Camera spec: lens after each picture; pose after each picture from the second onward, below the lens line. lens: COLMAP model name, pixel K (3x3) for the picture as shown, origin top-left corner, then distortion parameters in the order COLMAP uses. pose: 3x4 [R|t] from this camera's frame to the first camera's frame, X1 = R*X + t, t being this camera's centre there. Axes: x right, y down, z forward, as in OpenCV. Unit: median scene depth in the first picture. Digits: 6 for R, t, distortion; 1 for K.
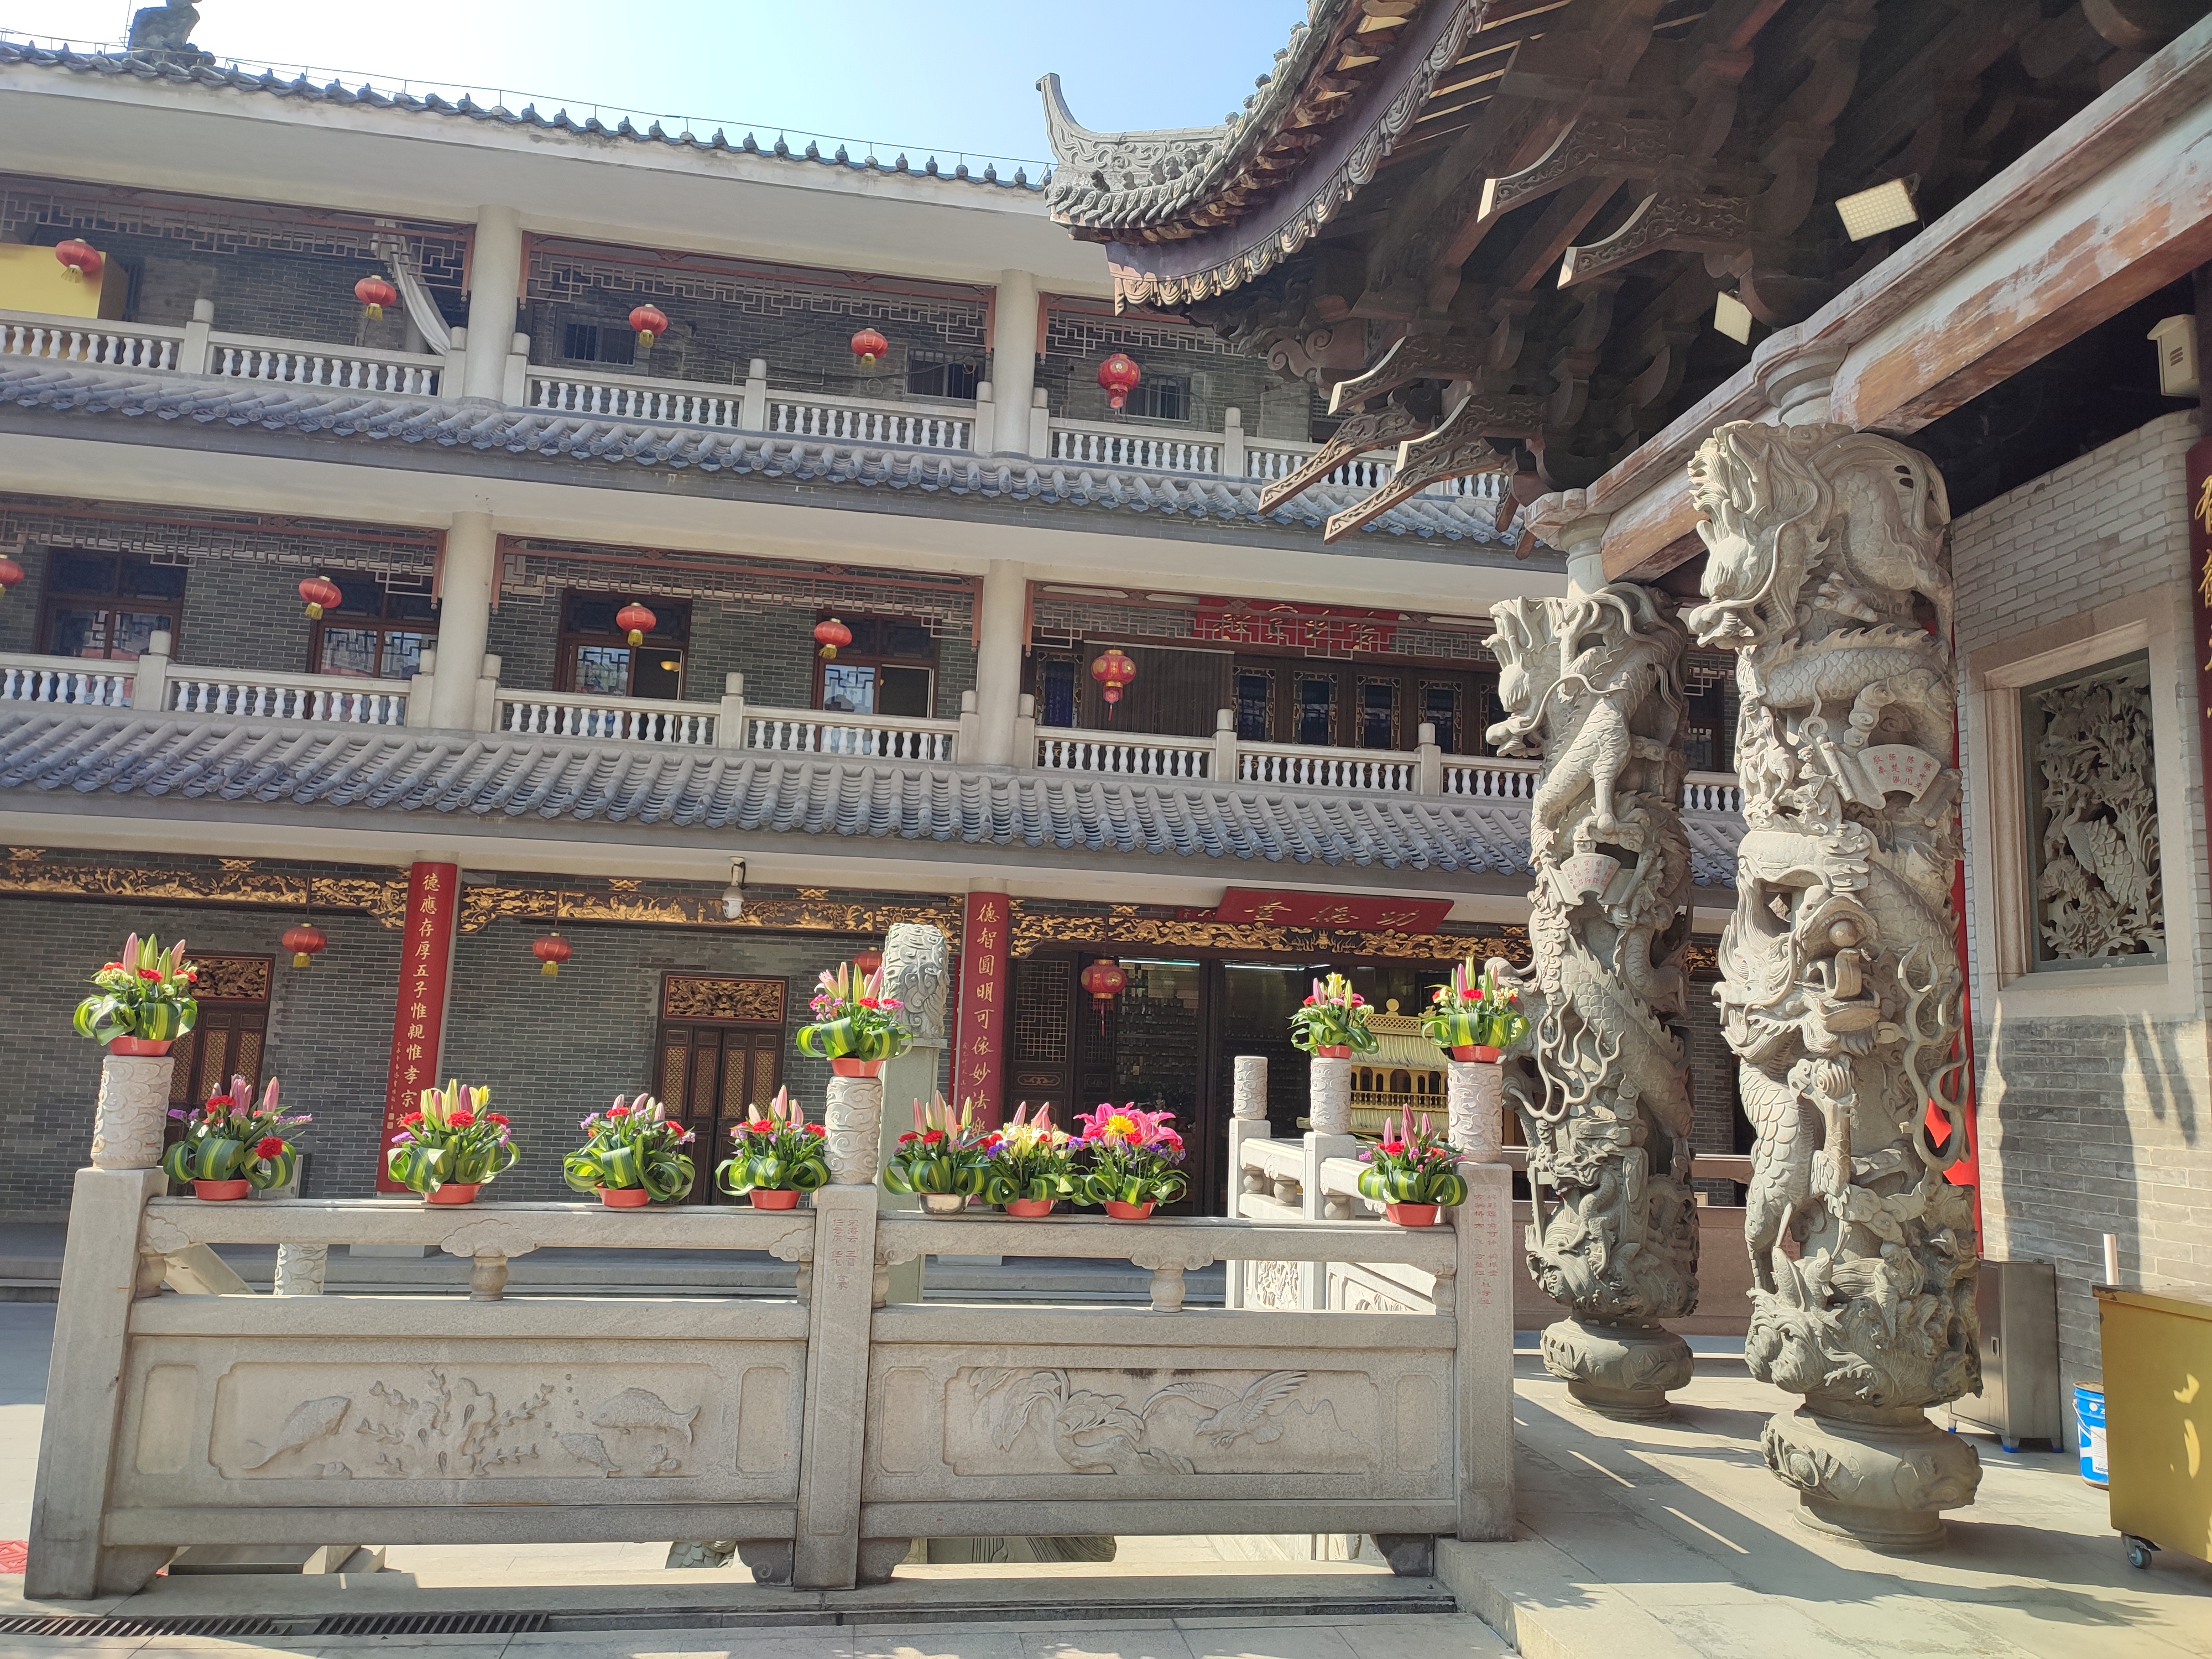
lens RADIAL K [[1628.7, 0, 1108.7], [0, 1628.7, 828.4], [0, 0, 1]] dist [0.027522, -0.011954]
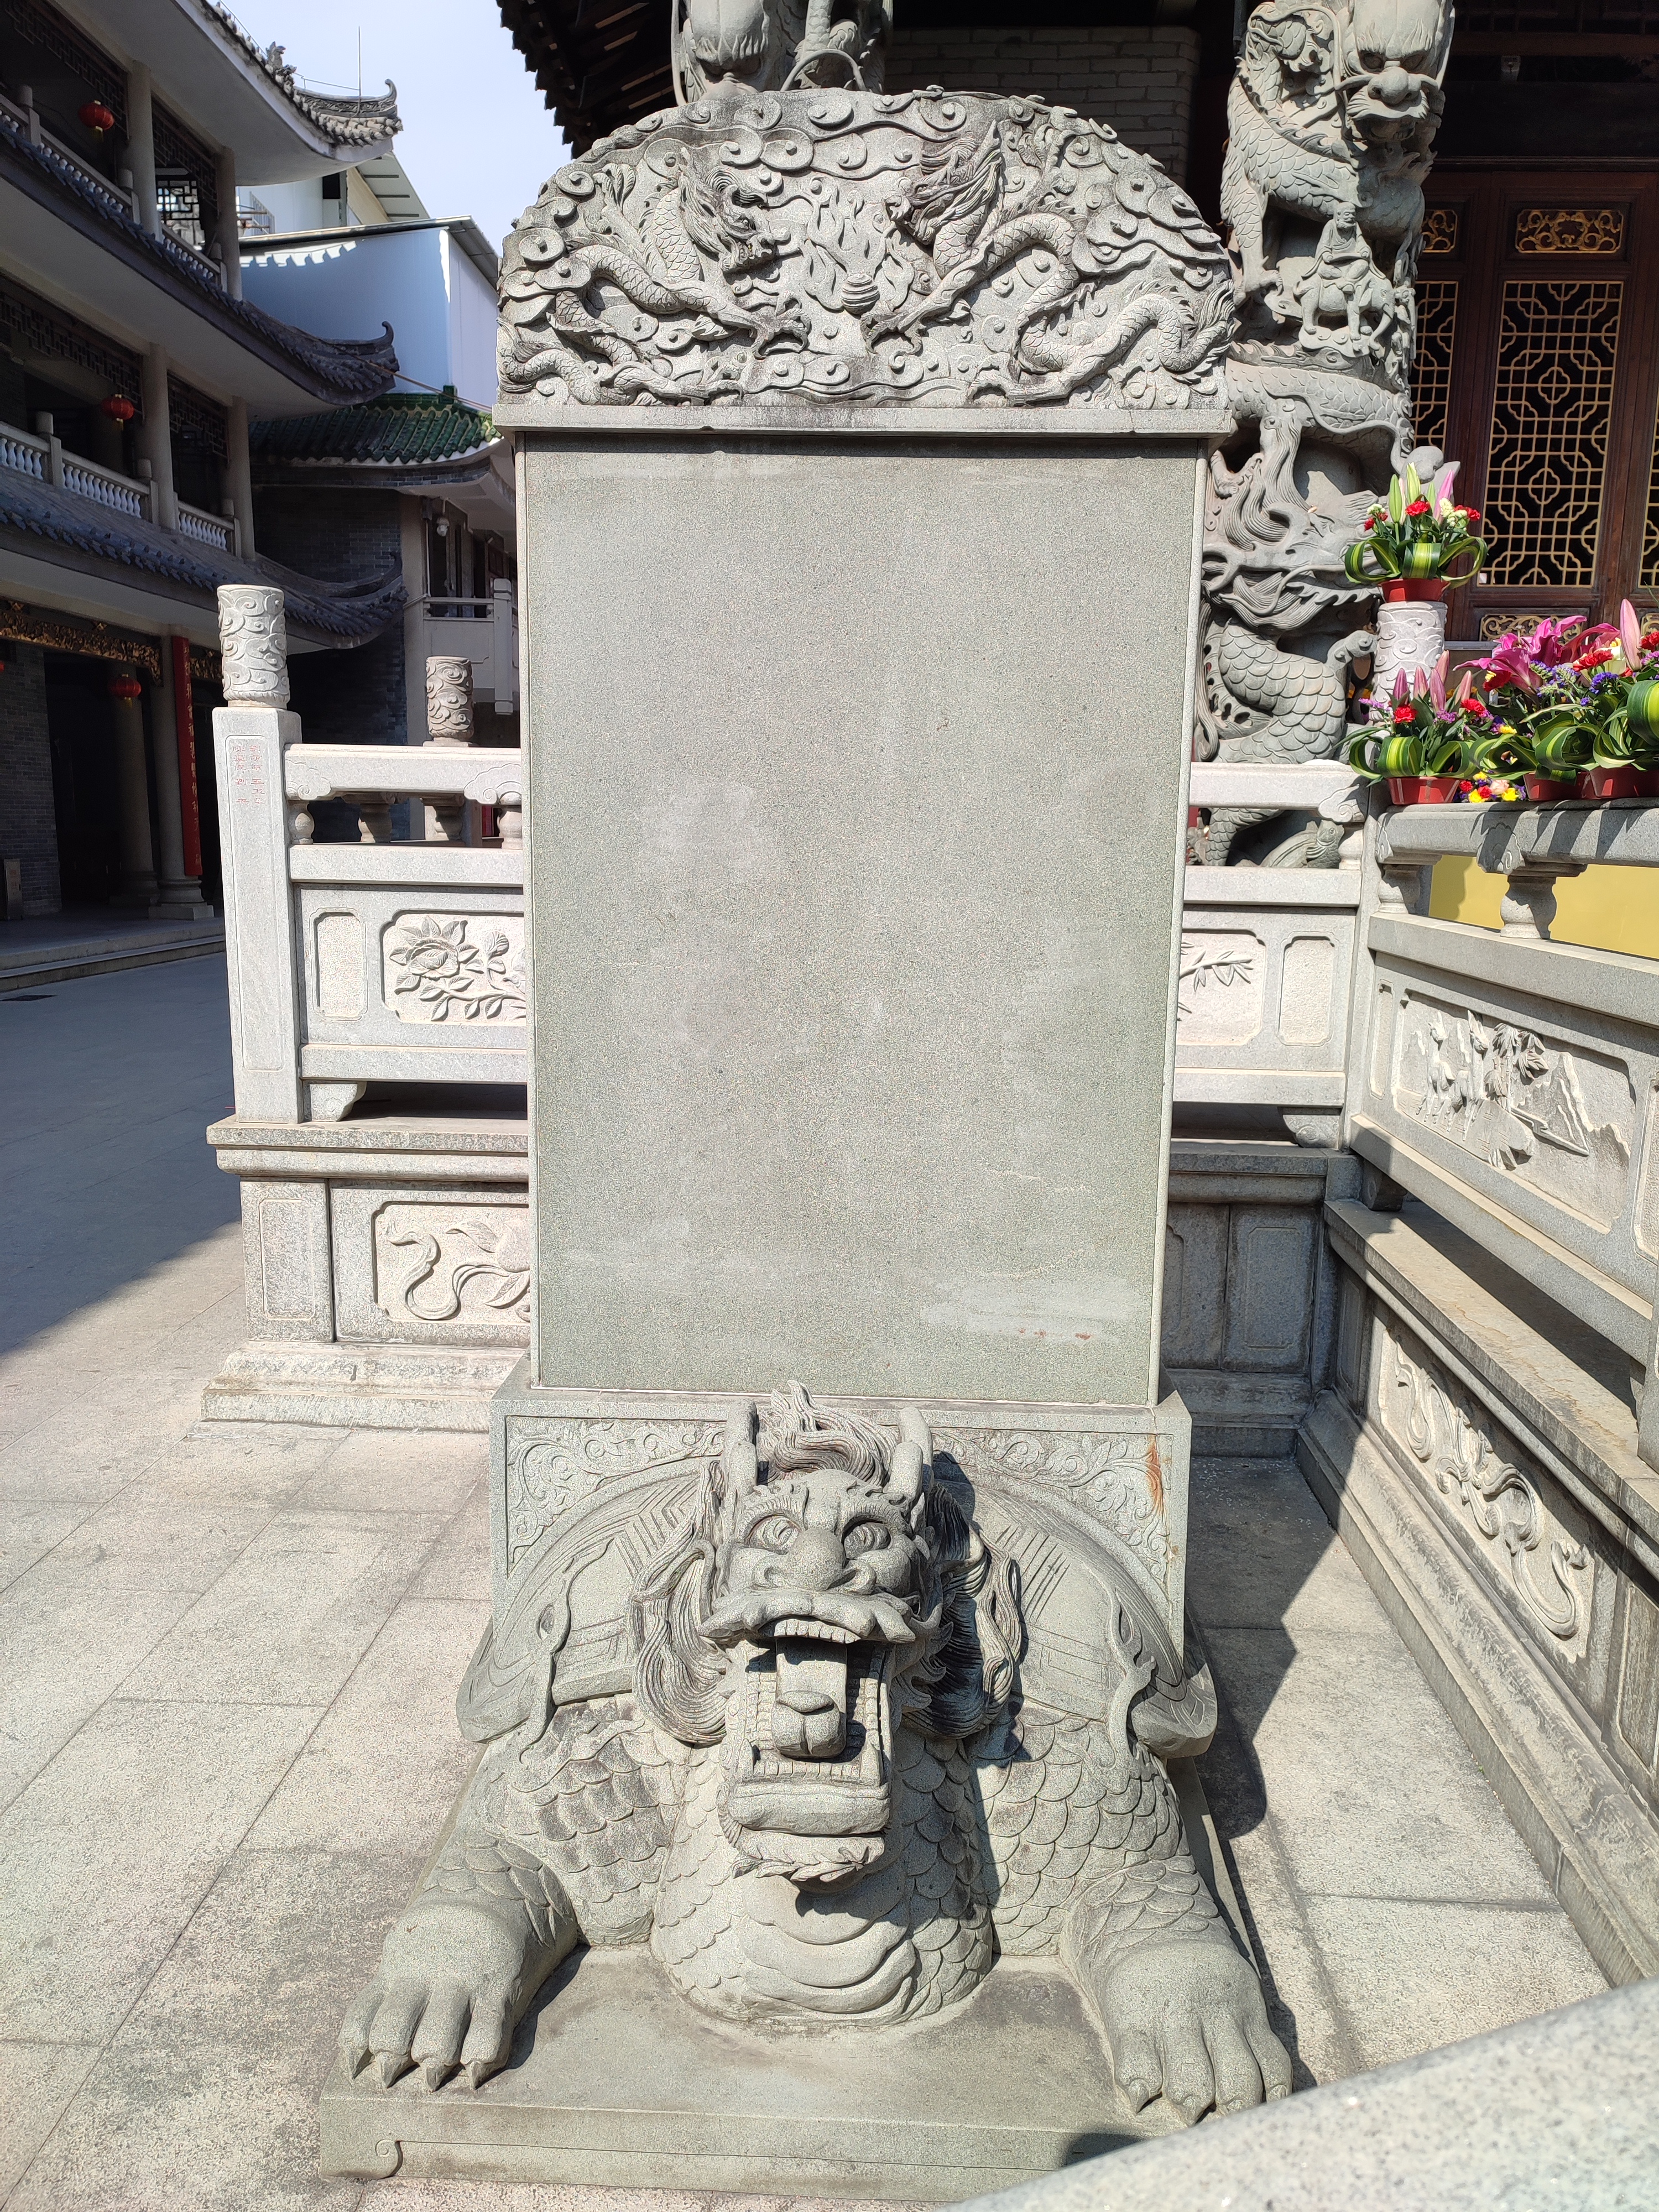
lens RADIAL K [[1628.7, 0, 830.3], [0, 1628.7, 1106.9], [0, 0, 1]] dist [0.027522, -0.011954]
pose [[0.199975, -0.206203, 0.957857, -0.629017], [-0.147982, 0.960033, 0.237567, 0.221823], [-0.968561, -0.189253, 0.161469, 1.058710]]
